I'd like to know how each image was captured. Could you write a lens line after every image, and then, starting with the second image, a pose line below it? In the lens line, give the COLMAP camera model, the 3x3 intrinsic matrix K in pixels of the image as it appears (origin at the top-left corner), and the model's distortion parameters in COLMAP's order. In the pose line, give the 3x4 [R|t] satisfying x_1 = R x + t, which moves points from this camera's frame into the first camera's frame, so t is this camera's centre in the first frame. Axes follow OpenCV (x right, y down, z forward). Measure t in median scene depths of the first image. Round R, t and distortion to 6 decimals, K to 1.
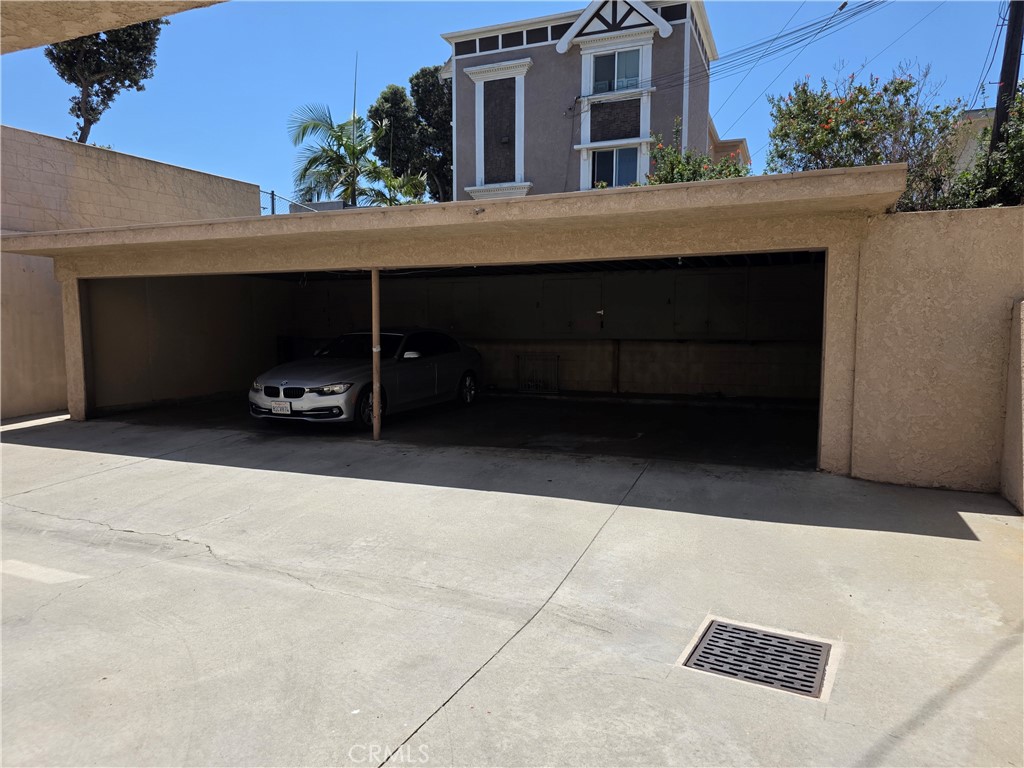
lens RADIAL K [[681.1, 0, 512.0], [0, 681.1, 384.0], [0, 0, 1]] dist [0.065736, -0.065695]
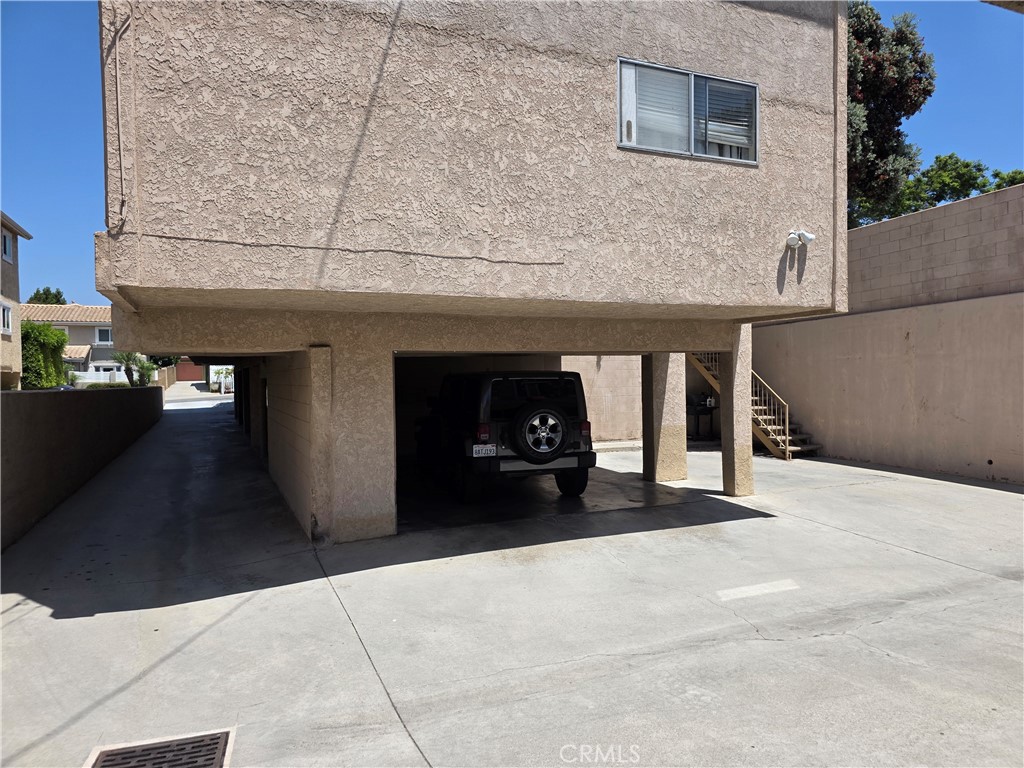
lens RADIAL K [[681.1, 0, 512.0], [0, 681.1, 384.0], [0, 0, 1]] dist [0.065736, -0.065695]
pose [[-0.692260, 0.017681, -0.721431, 0.557214], [-0.041529, 0.997067, 0.064286, -0.180565], [0.720452, 0.074463, -0.689496, 1.577782]]
